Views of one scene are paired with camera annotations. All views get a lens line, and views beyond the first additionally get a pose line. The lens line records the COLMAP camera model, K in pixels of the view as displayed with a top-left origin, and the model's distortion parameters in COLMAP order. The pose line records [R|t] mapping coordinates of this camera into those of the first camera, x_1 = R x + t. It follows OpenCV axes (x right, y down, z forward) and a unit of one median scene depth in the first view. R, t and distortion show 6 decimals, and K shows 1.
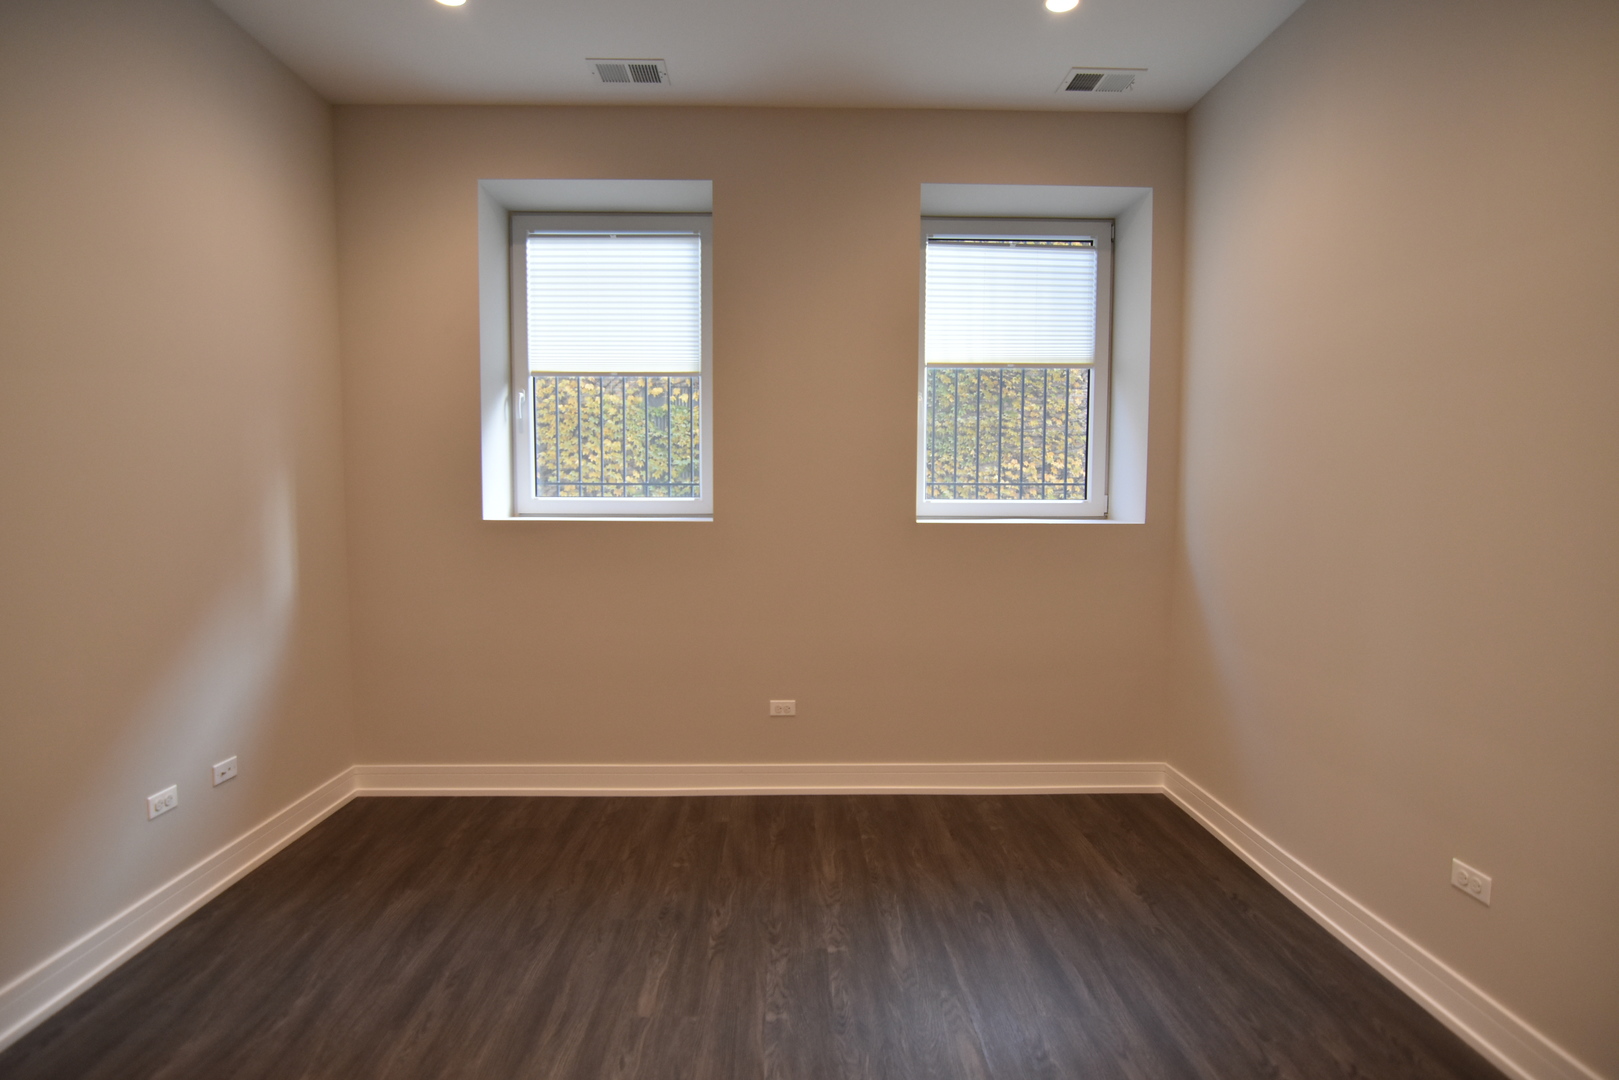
lens RADIAL K [[791.6, 0, 800.3], [0, 791.6, 538.7], [0, 0, 1]] dist [-0.029584, 0.009422]
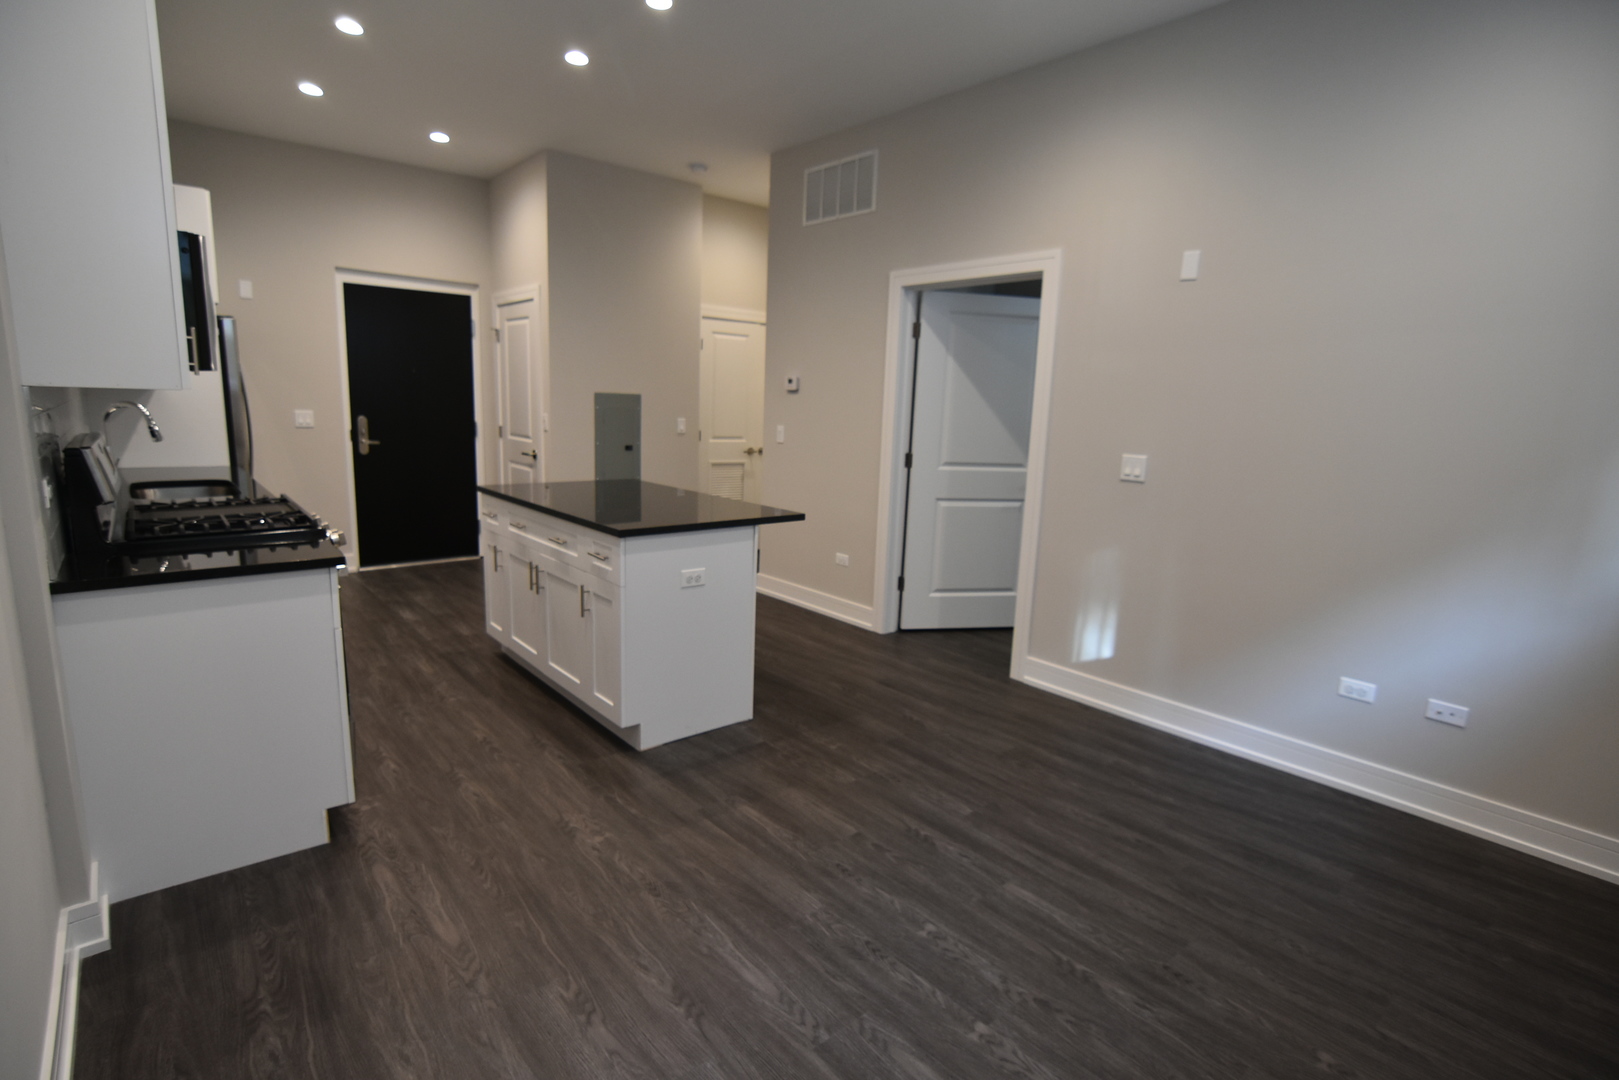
lens RADIAL K [[785.5, 0, 801.1], [0, 785.5, 540.3], [0, 0, 1]] dist [-0.025121, 0.005992]
pose [[-0.774282, 0.079493, -0.627828, 0.541108], [-0.079498, 0.972003, 0.221113, -0.079997], [0.627827, 0.221115, -0.746285, 1.192666]]
